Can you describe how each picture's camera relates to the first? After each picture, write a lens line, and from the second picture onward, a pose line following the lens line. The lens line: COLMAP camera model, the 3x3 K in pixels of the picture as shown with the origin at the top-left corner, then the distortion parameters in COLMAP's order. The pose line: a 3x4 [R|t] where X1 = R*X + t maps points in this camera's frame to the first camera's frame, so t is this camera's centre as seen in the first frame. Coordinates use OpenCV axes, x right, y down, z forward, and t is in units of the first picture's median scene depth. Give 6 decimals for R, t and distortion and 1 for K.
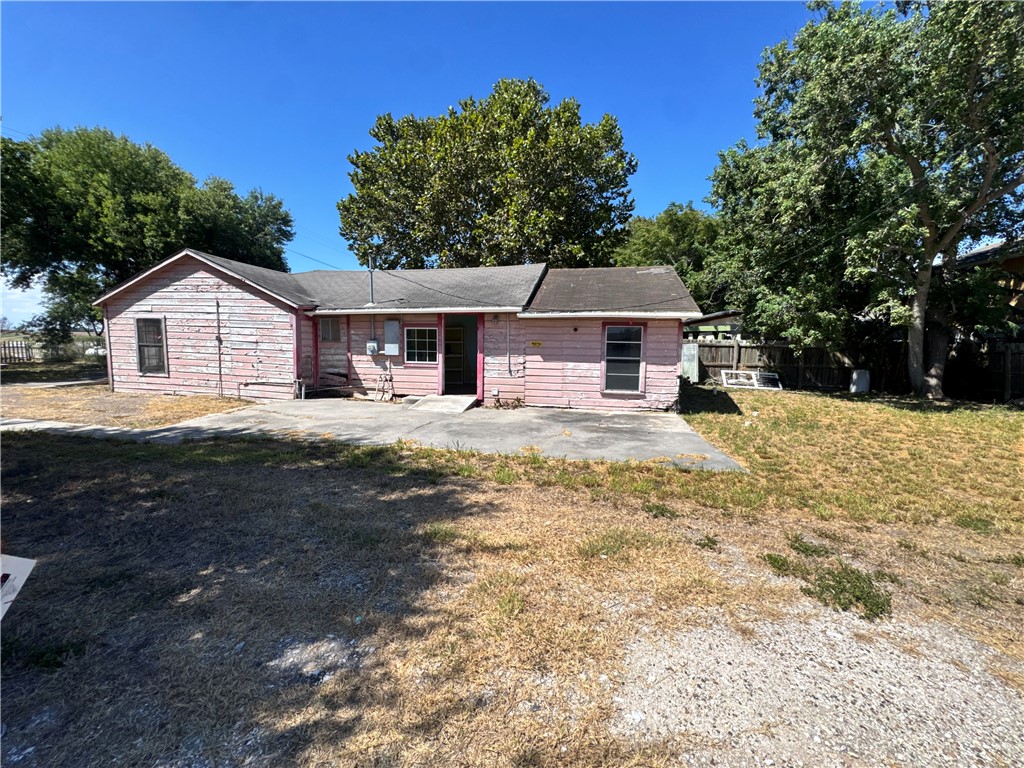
lens RADIAL K [[408.6, 0, 511.5], [0, 408.6, 383.3], [0, 0, 1]] dist [-0.009991, -0.000318]
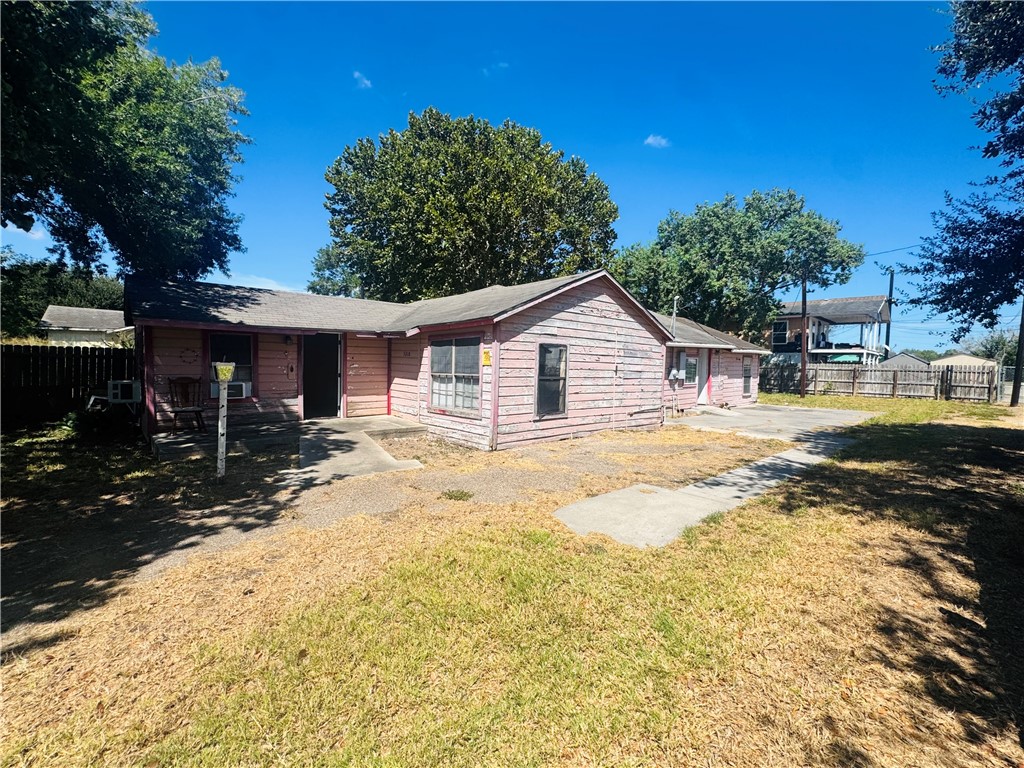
lens RADIAL K [[443.2, 0, 514.2], [0, 443.2, 387.0], [0, 0, 1]] dist [-0.013330, -0.000210]
pose [[0.604715, -0.052755, 0.794693, -1.673685], [0.080265, 0.996761, 0.005092, -0.091614], [-0.792387, 0.060707, 0.606991, 0.568833]]
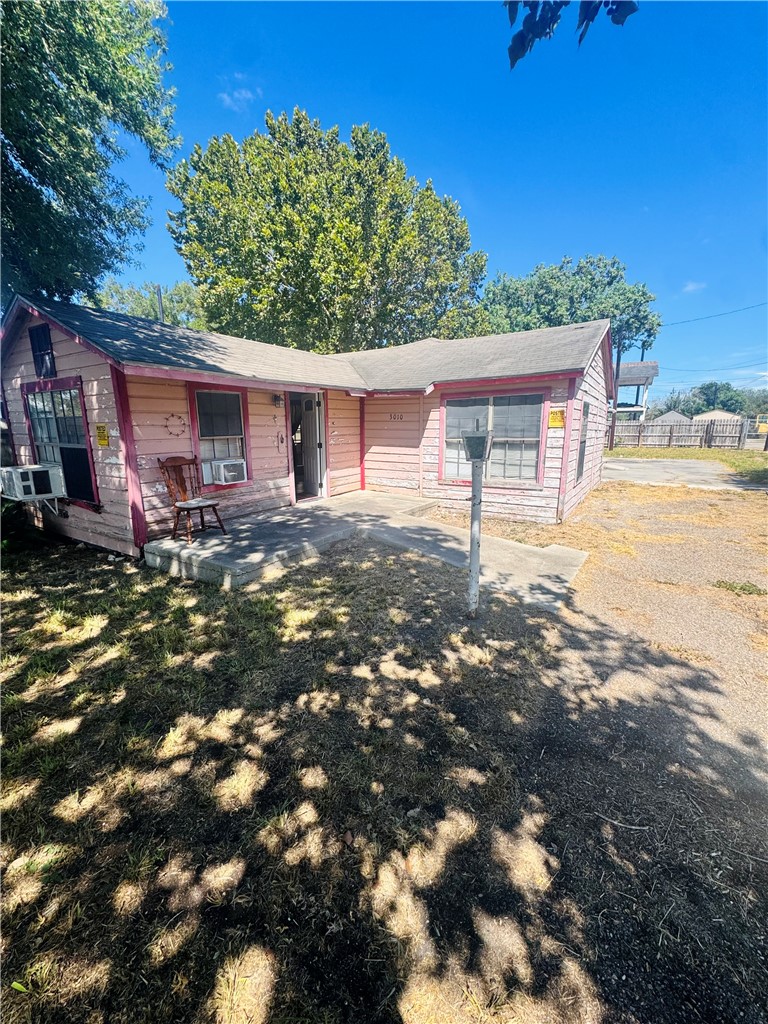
lens RADIAL K [[408.6, 0, 378.2], [0, 408.6, 511.3], [0, 0, 1]] dist [-0.009991, -0.000318]
pose [[0.372024, -0.210700, 0.903993, -1.776524], [0.115759, 0.976825, 0.180037, -0.148714], [-0.920977, 0.037668, 0.387793, 1.098019]]
